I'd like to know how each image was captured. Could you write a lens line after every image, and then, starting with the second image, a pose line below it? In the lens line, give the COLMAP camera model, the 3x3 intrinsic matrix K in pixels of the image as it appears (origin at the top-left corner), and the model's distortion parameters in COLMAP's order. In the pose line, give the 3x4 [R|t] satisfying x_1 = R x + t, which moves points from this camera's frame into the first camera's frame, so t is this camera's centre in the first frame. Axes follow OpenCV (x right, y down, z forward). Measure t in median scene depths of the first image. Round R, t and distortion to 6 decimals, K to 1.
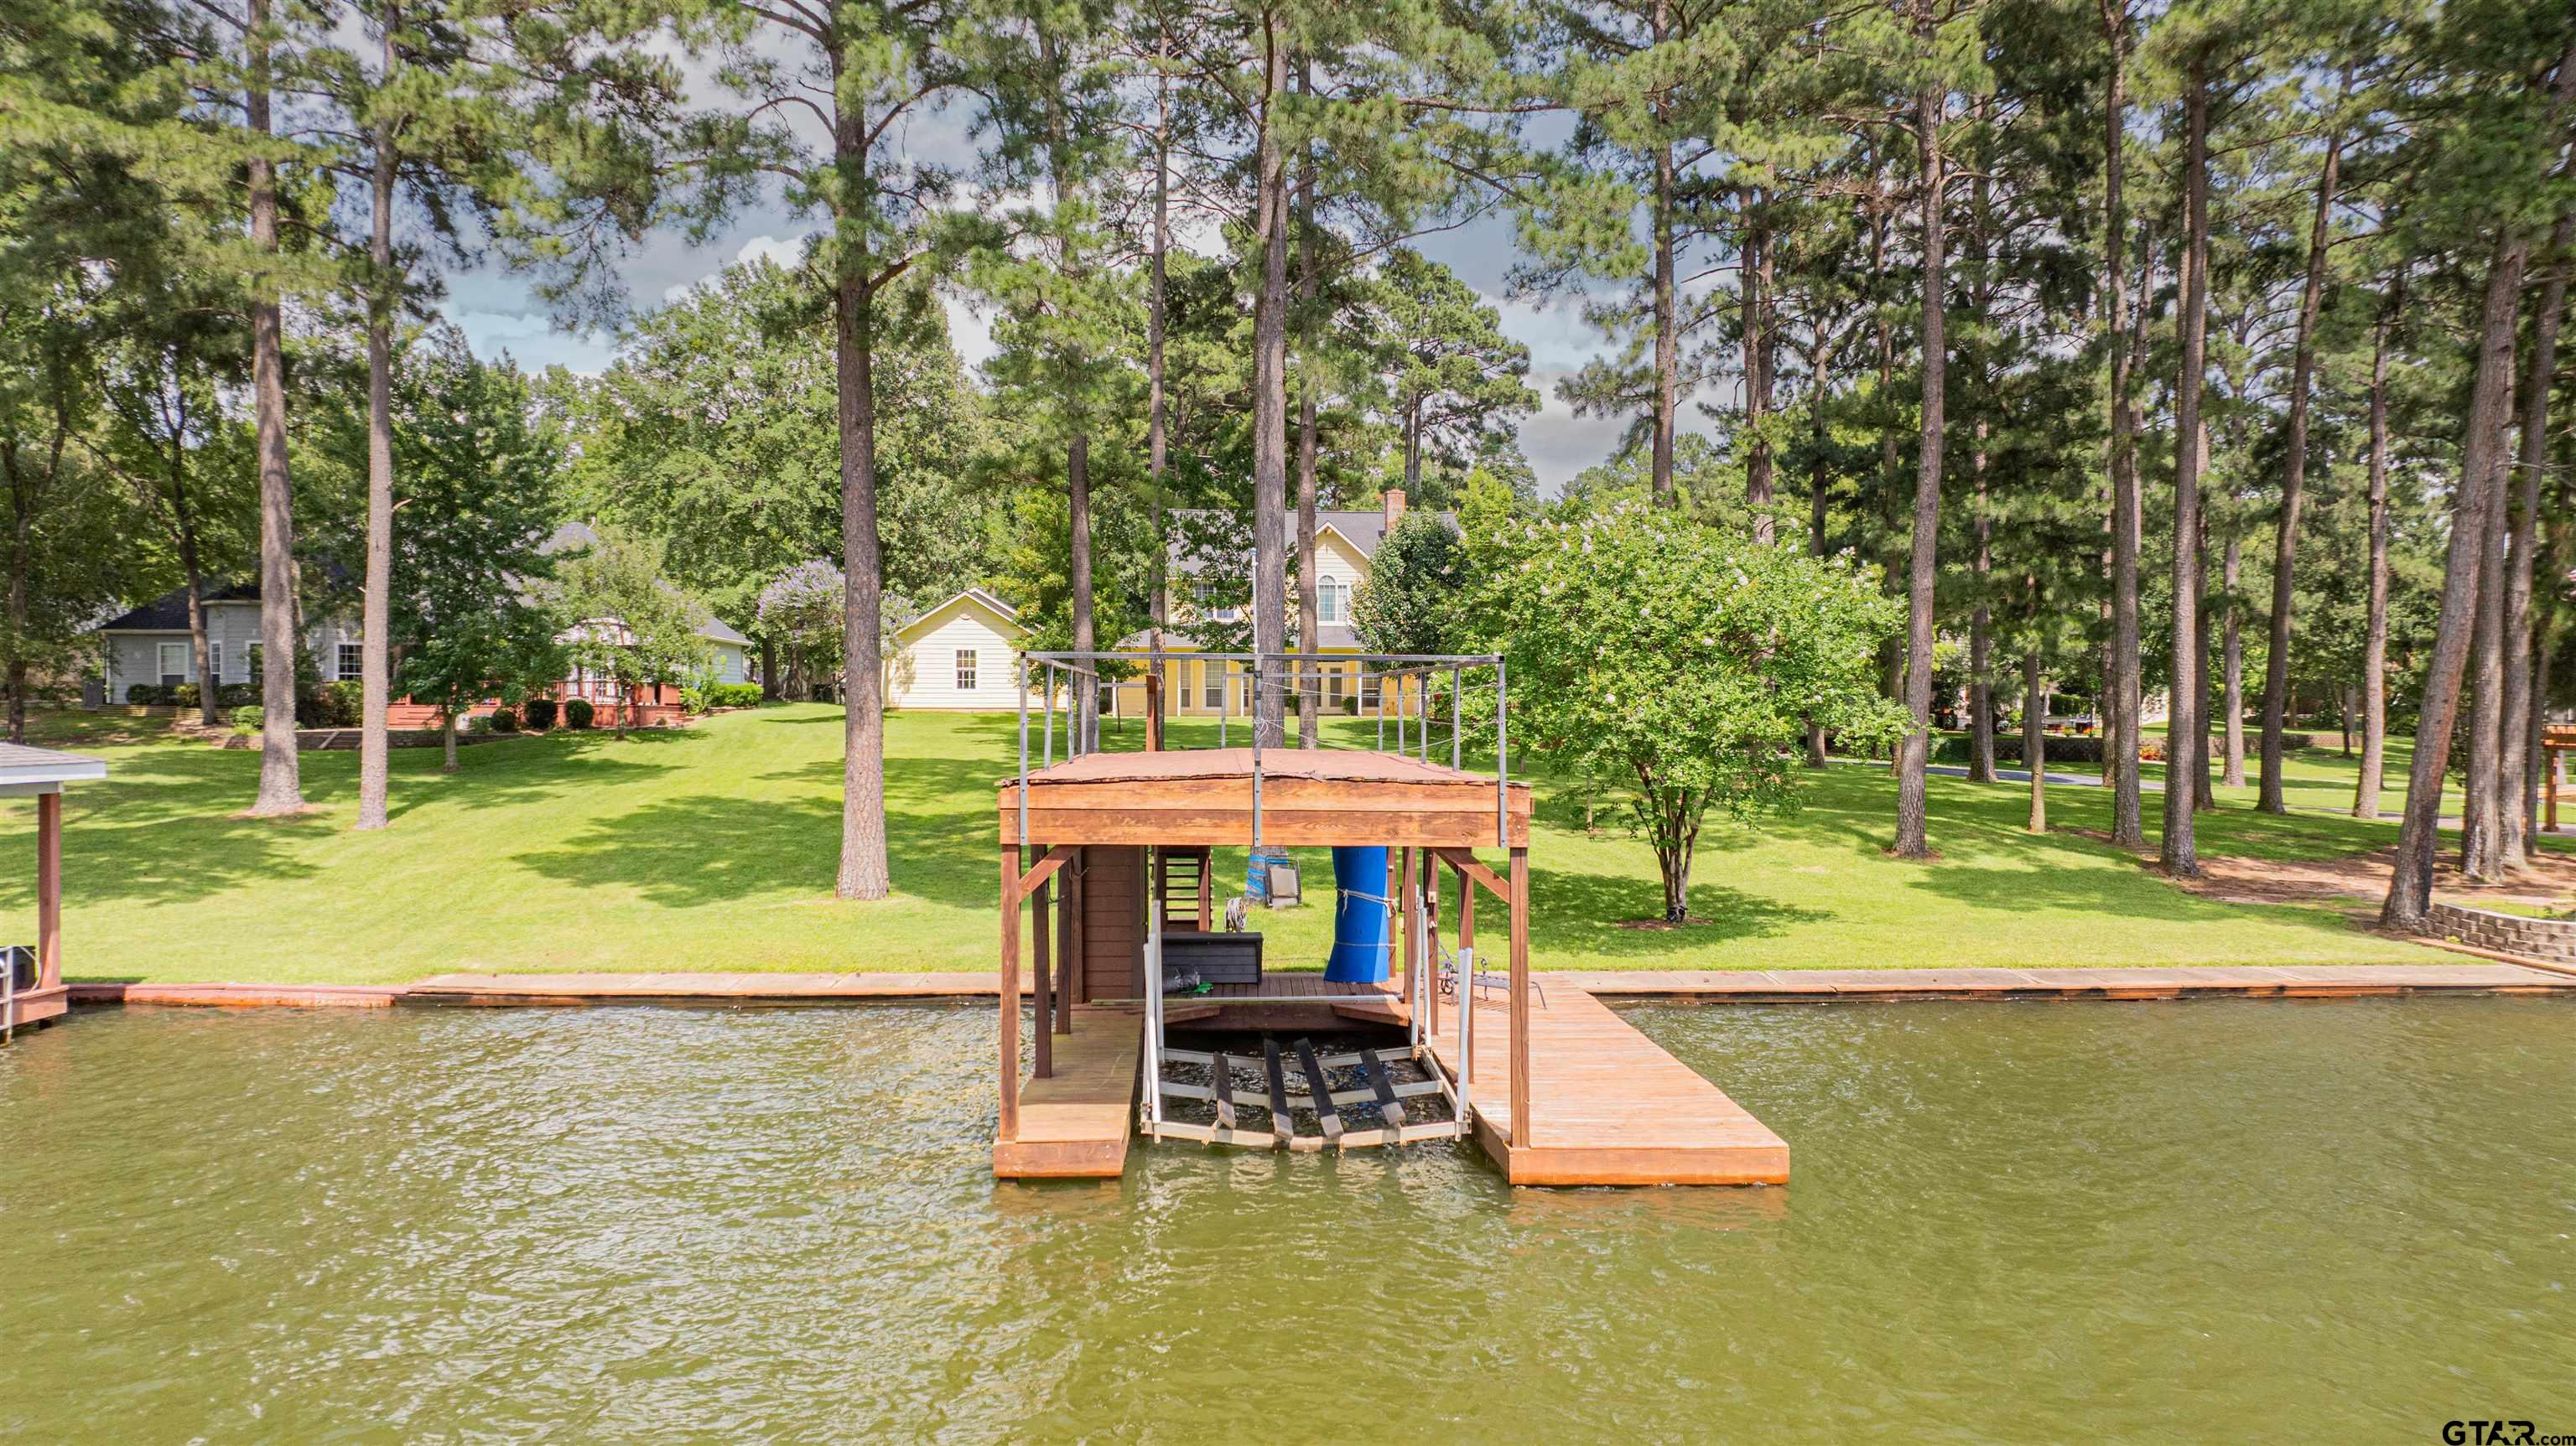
lens RADIAL K [[1629.6, 0, 1367.2], [0, 1629.6, 714.1], [0, 0, 1]] dist [-0.013766, 0.020024]
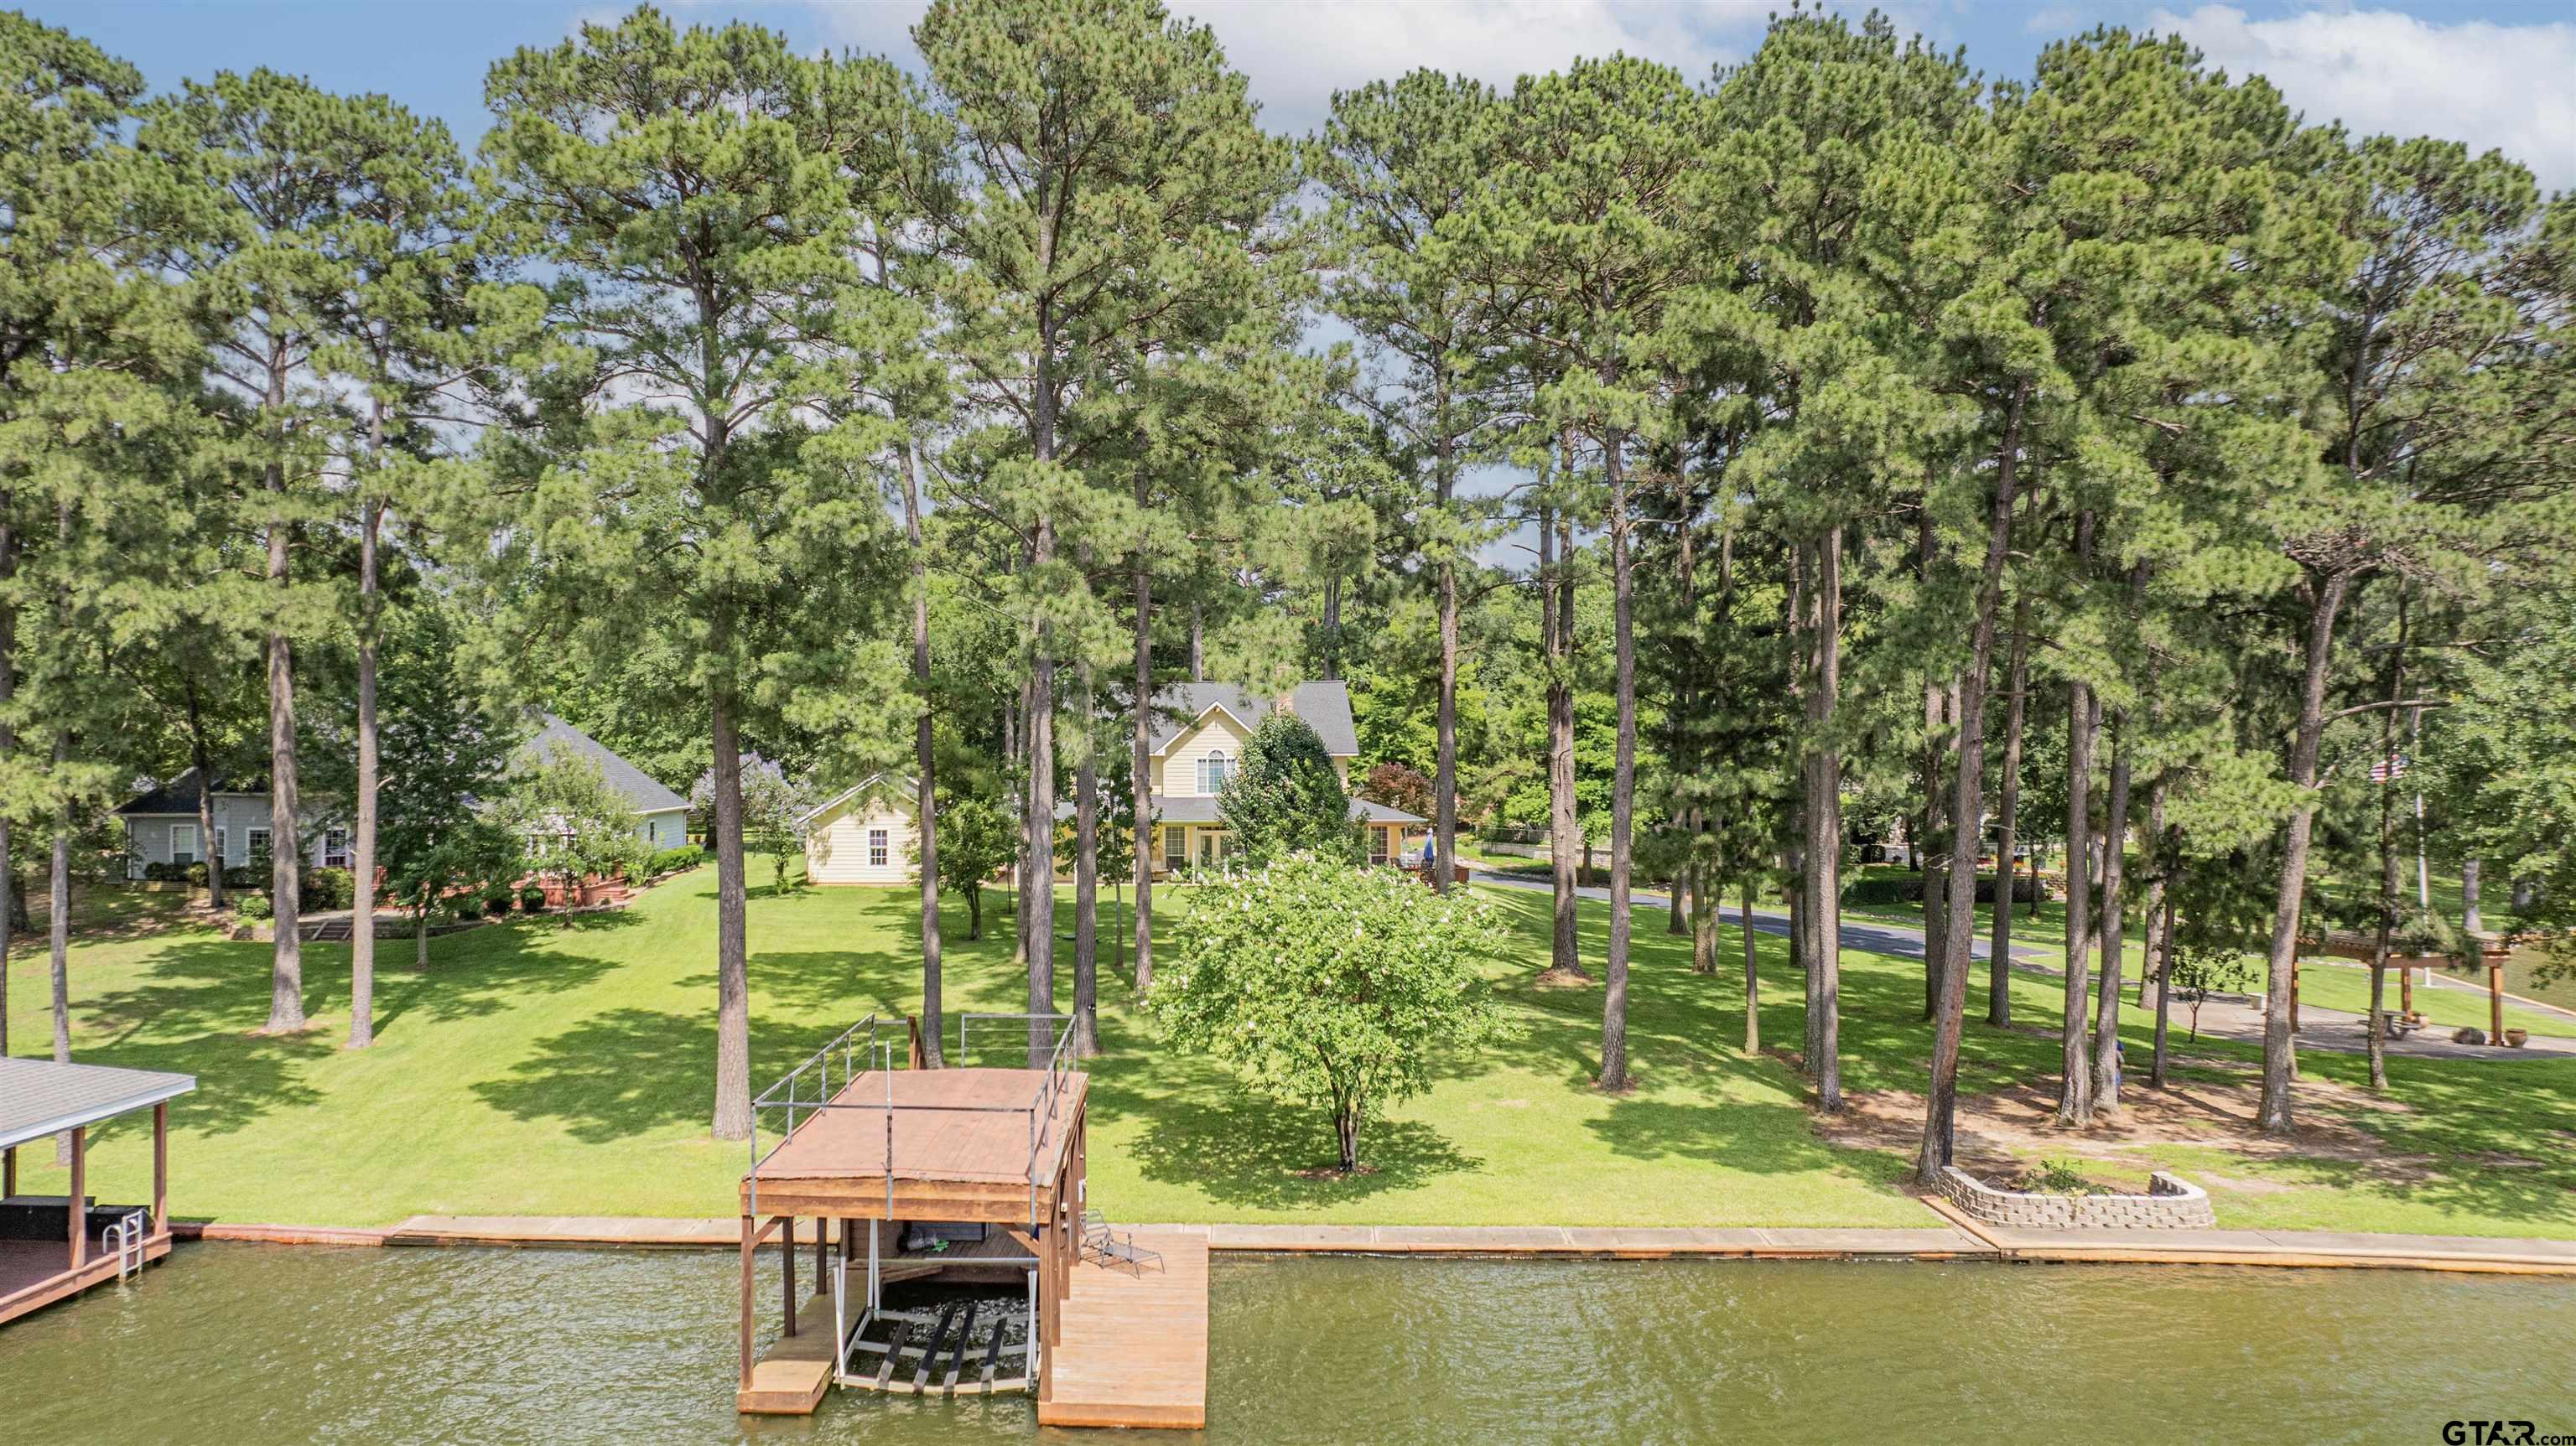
lens RADIAL K [[1813.7, 0, 1286.4], [0, 1813.7, 723.9], [0, 0, 1]] dist [0.003211, 0.005271]
pose [[0.997681, -0.003546, -0.067977, 0.177960], [0.002775, 0.999931, -0.011444, -0.154164], [0.068013, 0.011229, 0.997621, -0.321249]]
